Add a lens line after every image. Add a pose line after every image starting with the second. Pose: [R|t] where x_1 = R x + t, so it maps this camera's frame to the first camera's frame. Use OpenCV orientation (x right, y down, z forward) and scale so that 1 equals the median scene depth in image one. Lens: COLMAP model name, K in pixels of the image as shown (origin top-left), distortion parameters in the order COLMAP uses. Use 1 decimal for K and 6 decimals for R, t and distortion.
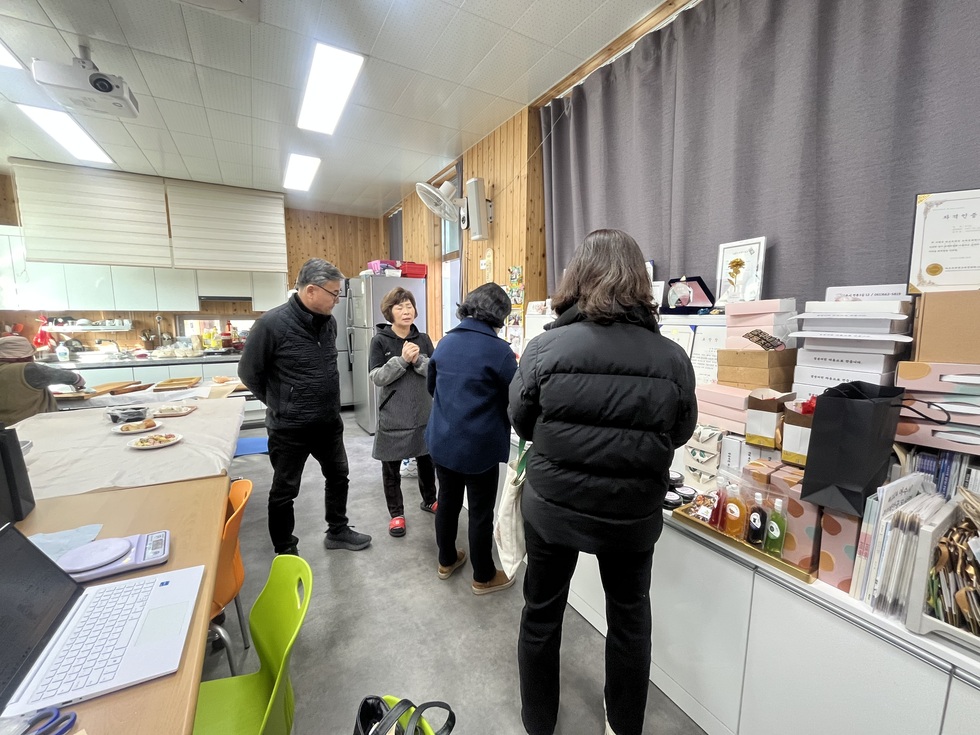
lens RADIAL K [[401.2, 0, 489.8], [0, 401.2, 369.4], [0, 0, 1]] dist [-0.002366, 0.000070]
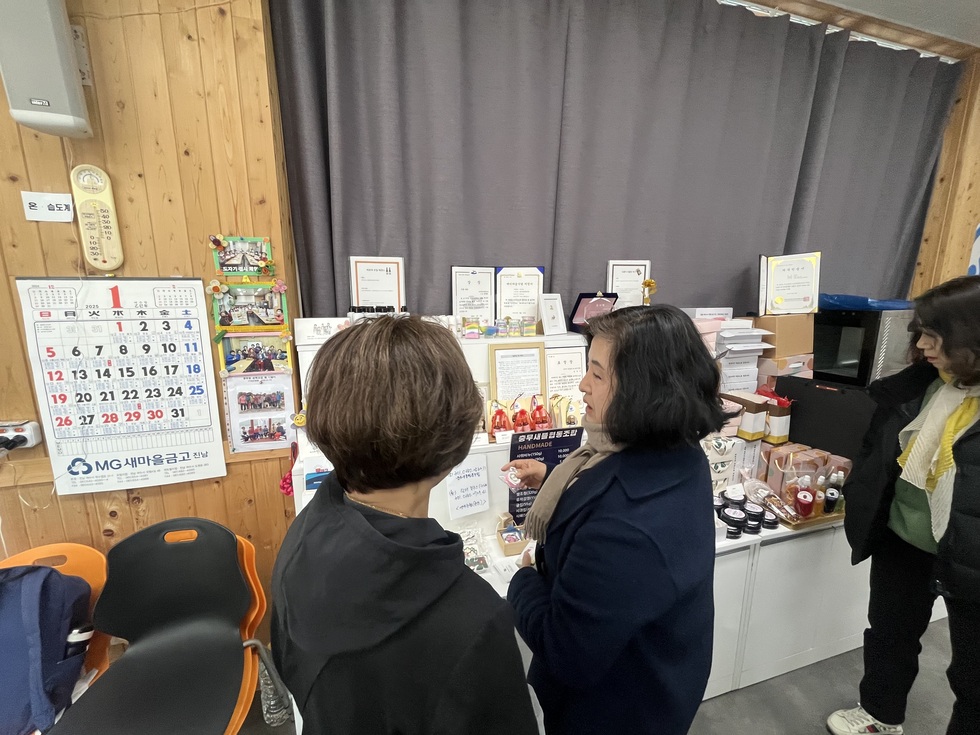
lens RADIAL K [[401.2, 0, 490.2], [0, 401.2, 365.2], [0, 0, 1]] dist [-0.002366, 0.000070]
pose [[0.232300, -0.185330, 0.954824, -0.309556], [0.131758, 0.978626, 0.157895, -0.157284], [-0.963679, 0.089127, 0.251754, 0.658987]]
